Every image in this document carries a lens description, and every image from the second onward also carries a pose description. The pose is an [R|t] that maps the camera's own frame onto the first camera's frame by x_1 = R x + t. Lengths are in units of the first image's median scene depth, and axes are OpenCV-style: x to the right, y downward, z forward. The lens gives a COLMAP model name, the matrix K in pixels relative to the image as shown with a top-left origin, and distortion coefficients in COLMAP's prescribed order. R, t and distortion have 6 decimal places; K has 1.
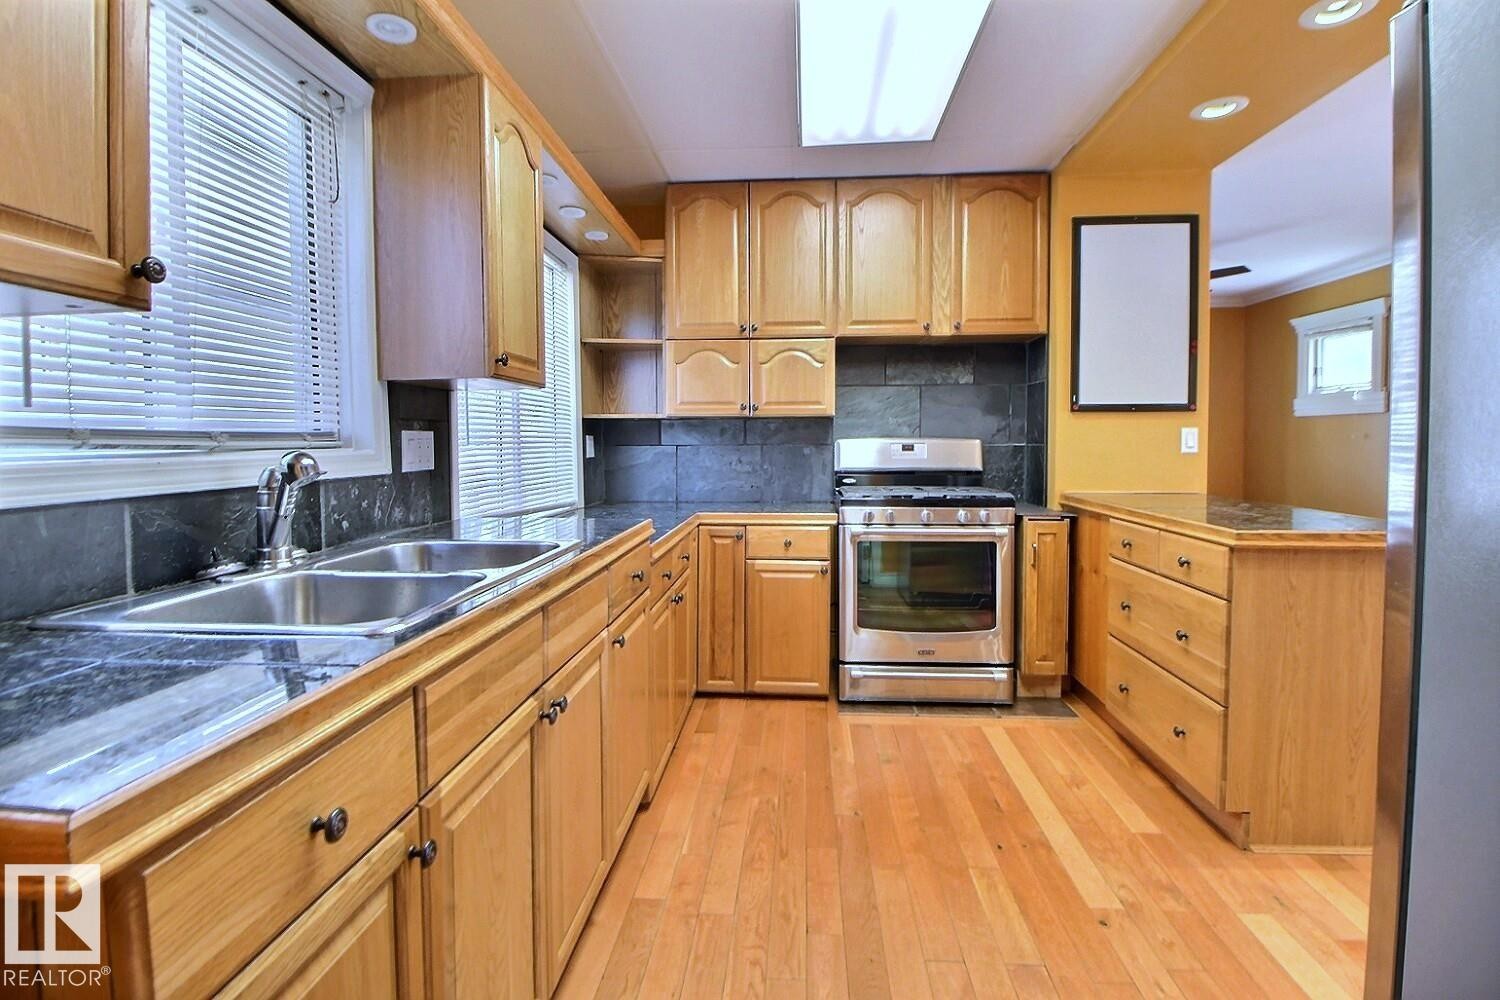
lens RADIAL K [[688.6, 0, 758.7], [0, 688.6, 461.5], [0, 0, 1]] dist [0.000938, -0.011981]
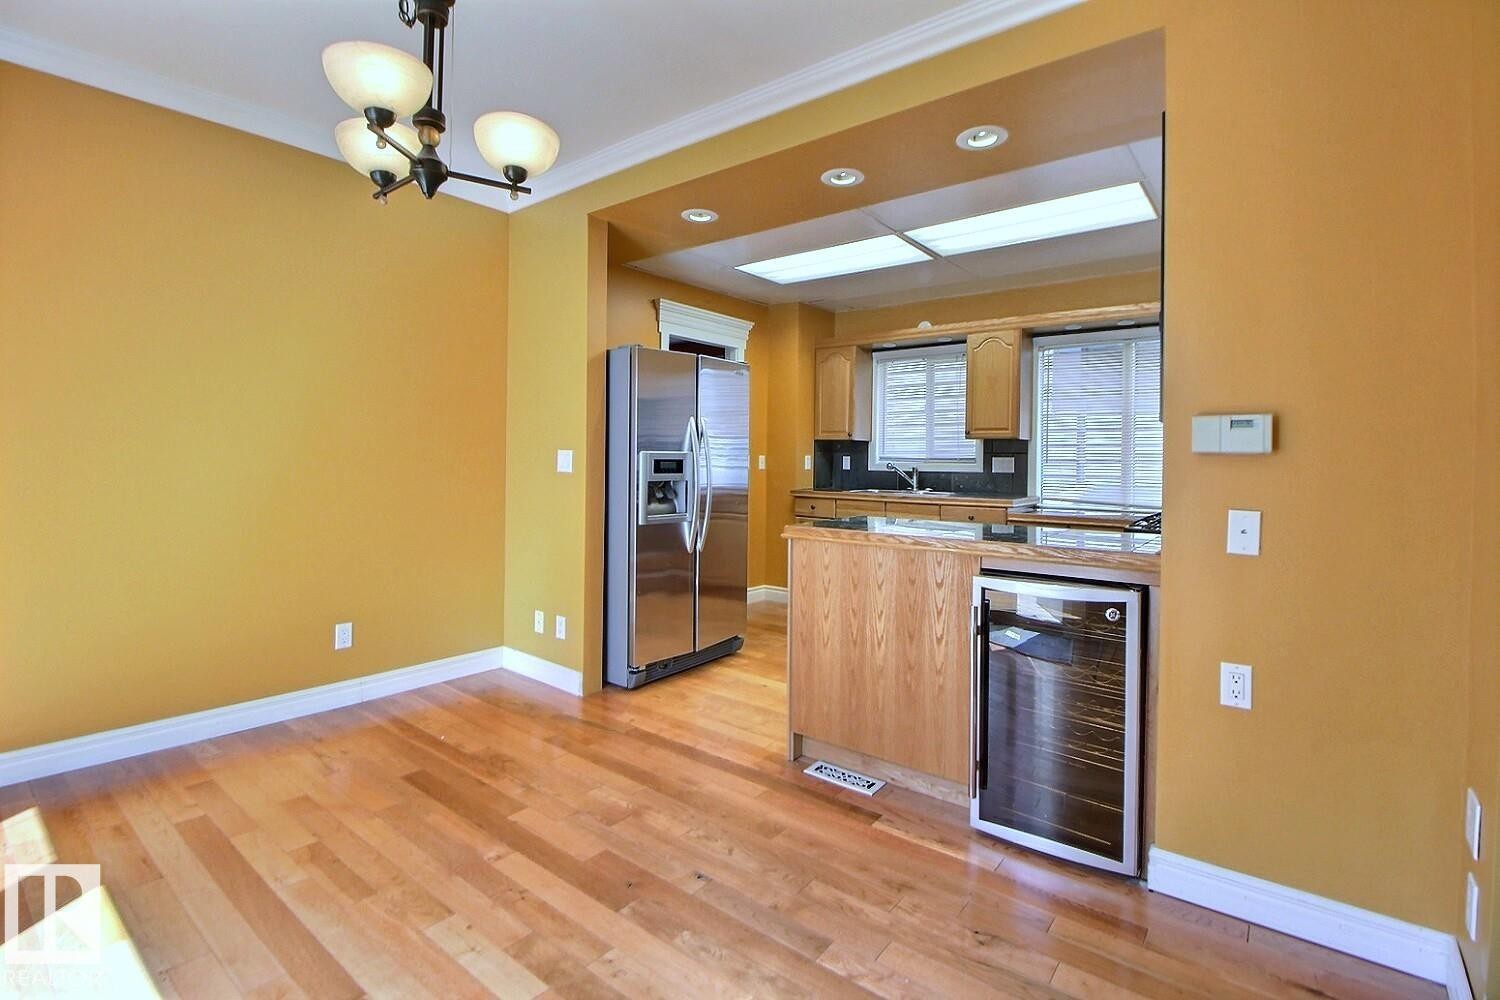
lens RADIAL K [[688.6, 0, 758.7], [0, 688.6, 461.5], [0, 0, 1]] dist [0.000938, -0.011981]
pose [[-0.557160, 0.003246, -0.830399, 1.340695], [-0.035912, 0.998963, 0.028000, -0.040984], [0.829628, 0.045421, -0.556465, 1.032313]]
